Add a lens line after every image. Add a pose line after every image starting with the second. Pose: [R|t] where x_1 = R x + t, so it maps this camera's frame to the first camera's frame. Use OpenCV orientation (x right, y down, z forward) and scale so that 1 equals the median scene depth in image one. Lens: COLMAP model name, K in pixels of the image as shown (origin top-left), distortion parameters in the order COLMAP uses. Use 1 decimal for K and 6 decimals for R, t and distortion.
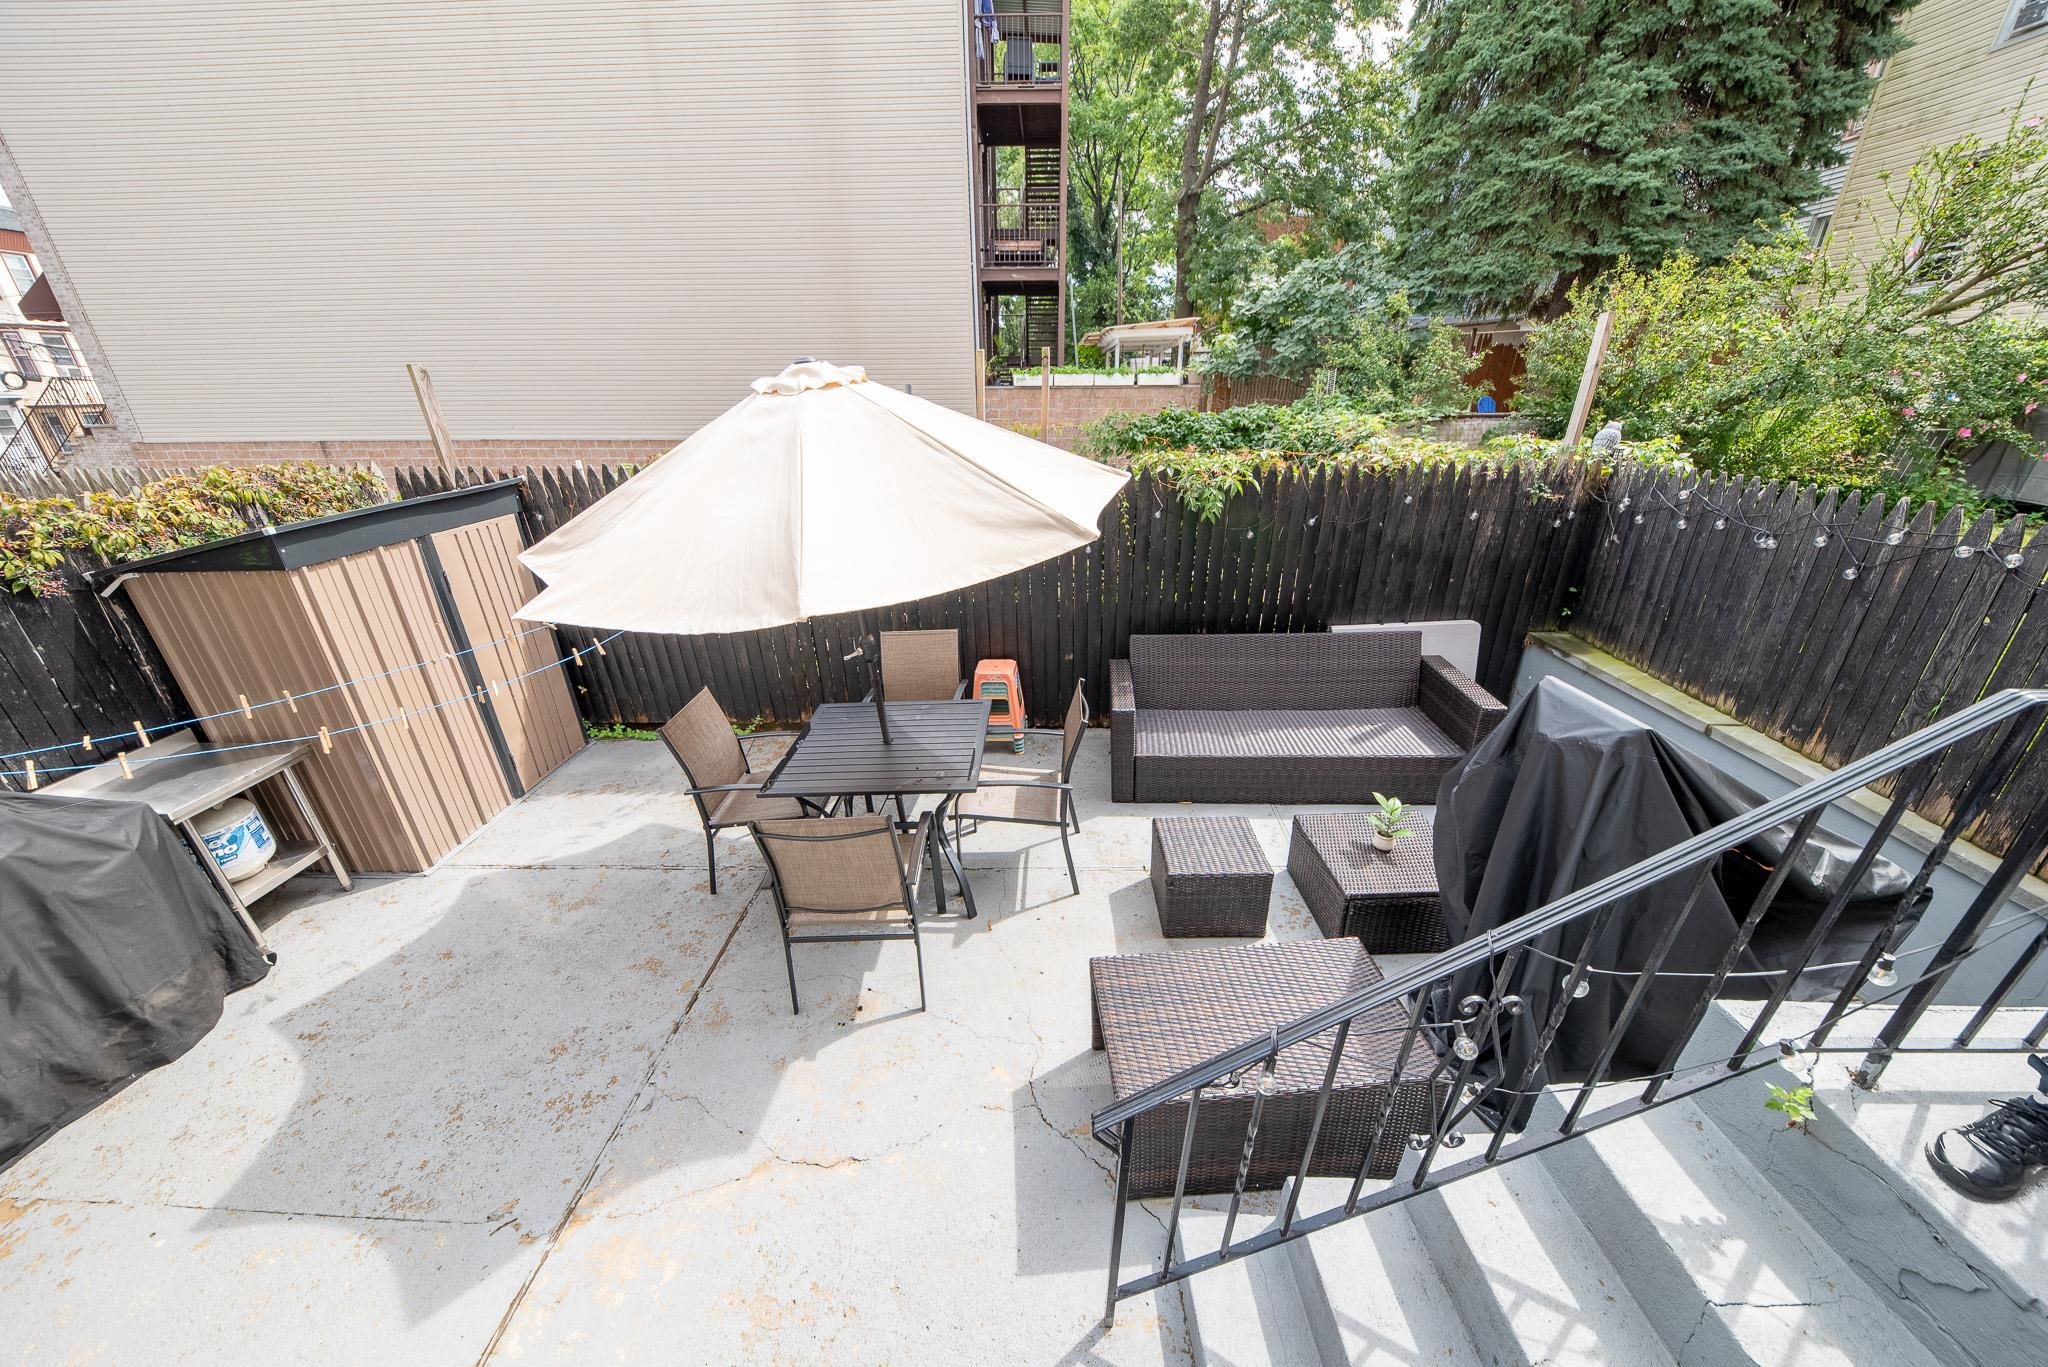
lens RADIAL K [[701.8, 0, 1024.0], [0, 701.8, 683.5], [0, 0, 1]] dist [-0.000445, -0.000002]
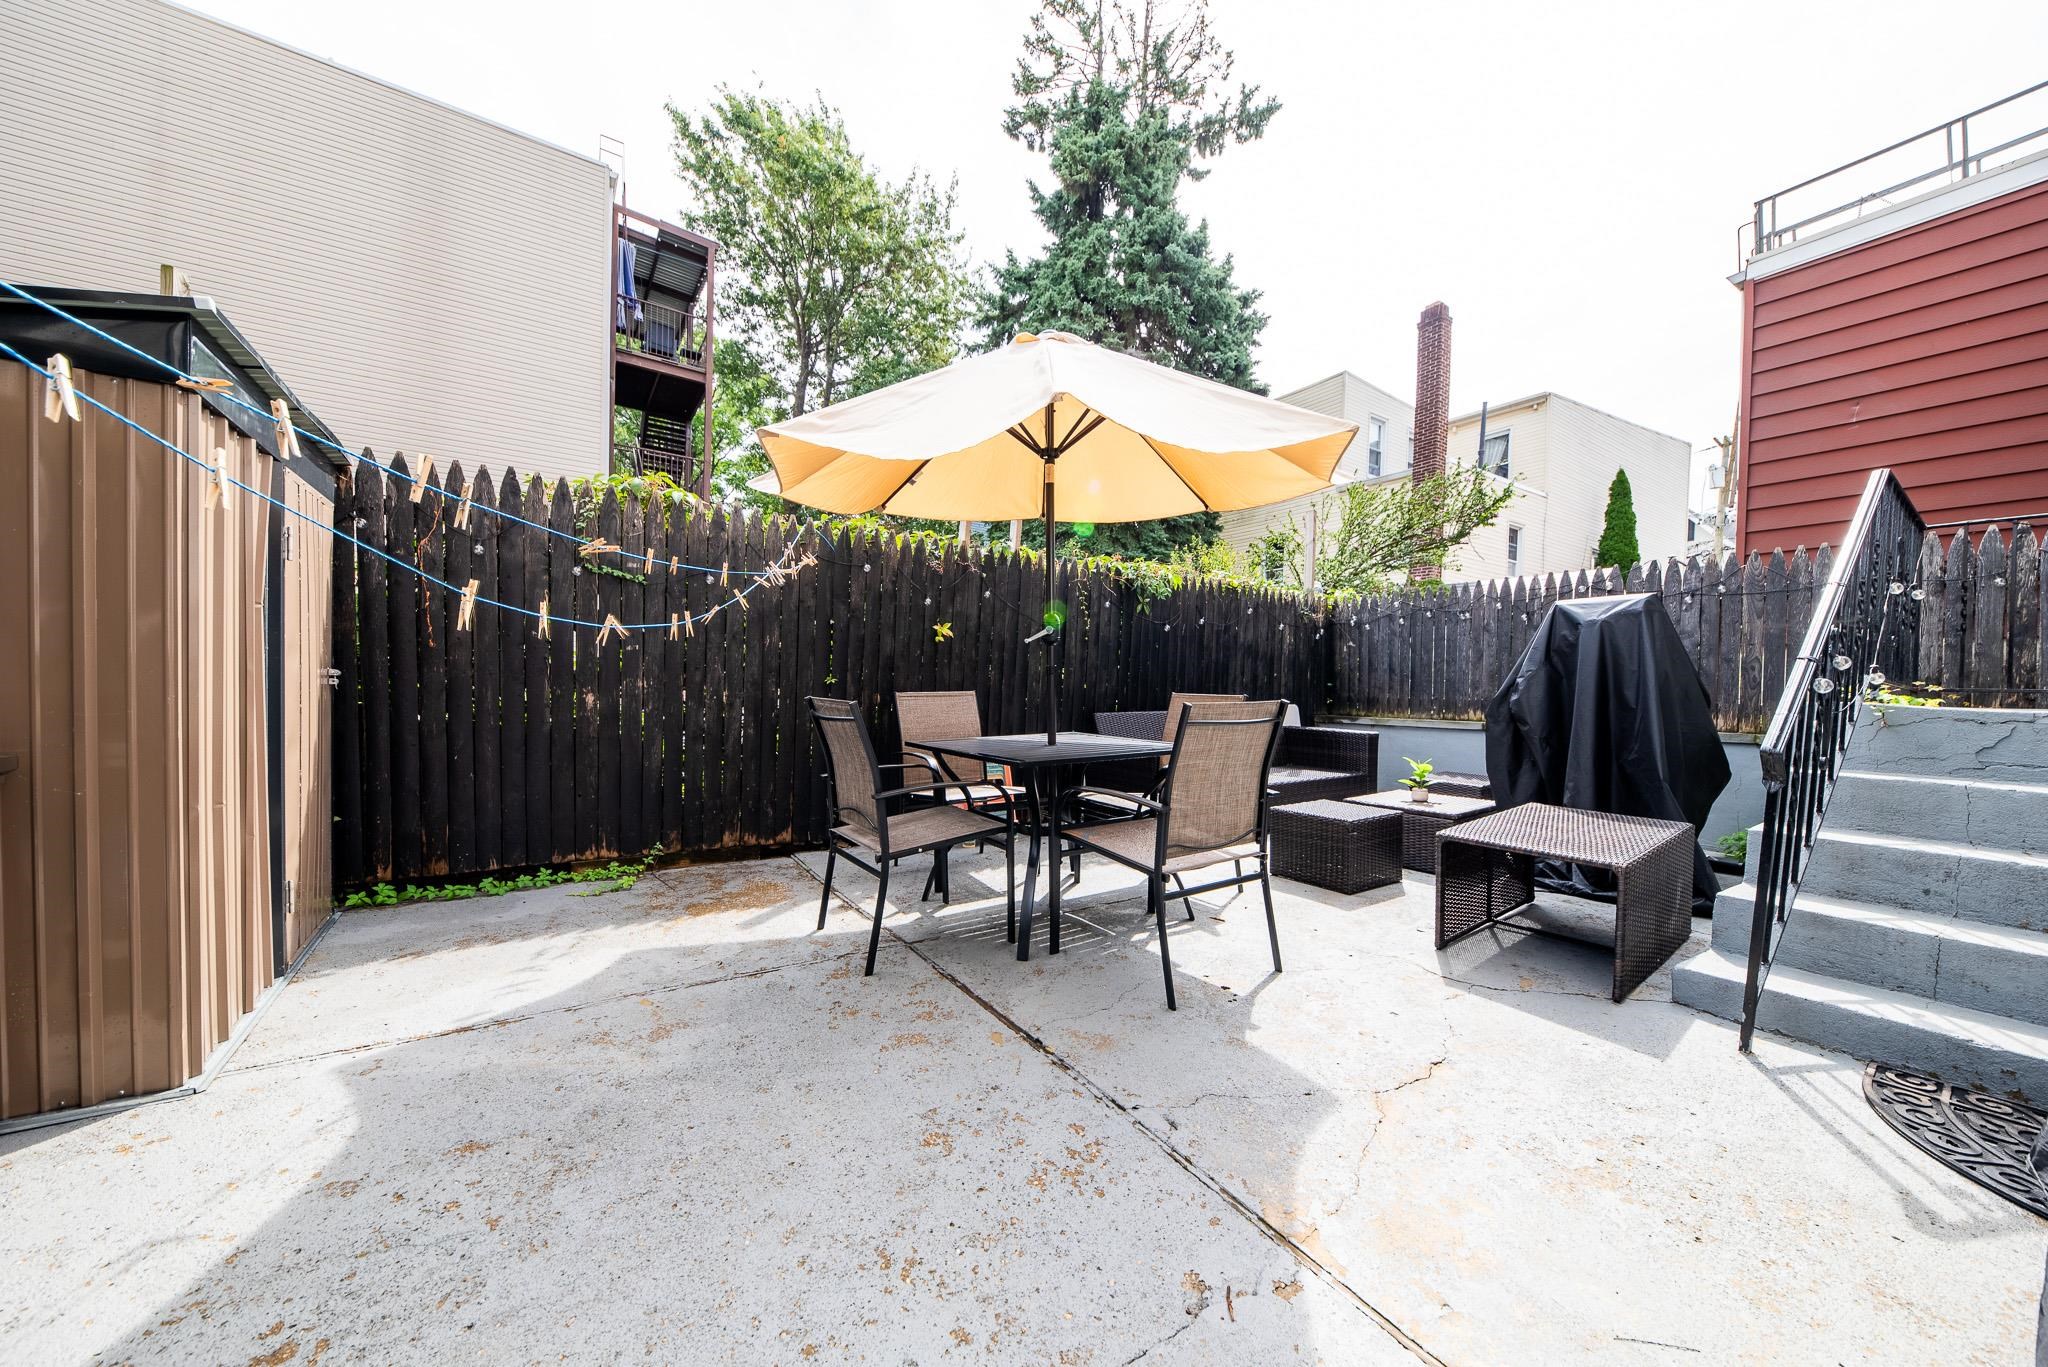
lens RADIAL K [[717.0, 0, 1024.0], [0, 717.0, 683.5], [0, 0, 1]] dist [0.002258, 0.000091]
pose [[0.823906, 0.035821, 0.565593, -0.681311], [0.182954, 0.927754, -0.325270, 0.276161], [-0.536383, 0.371469, 0.757828, 0.280489]]
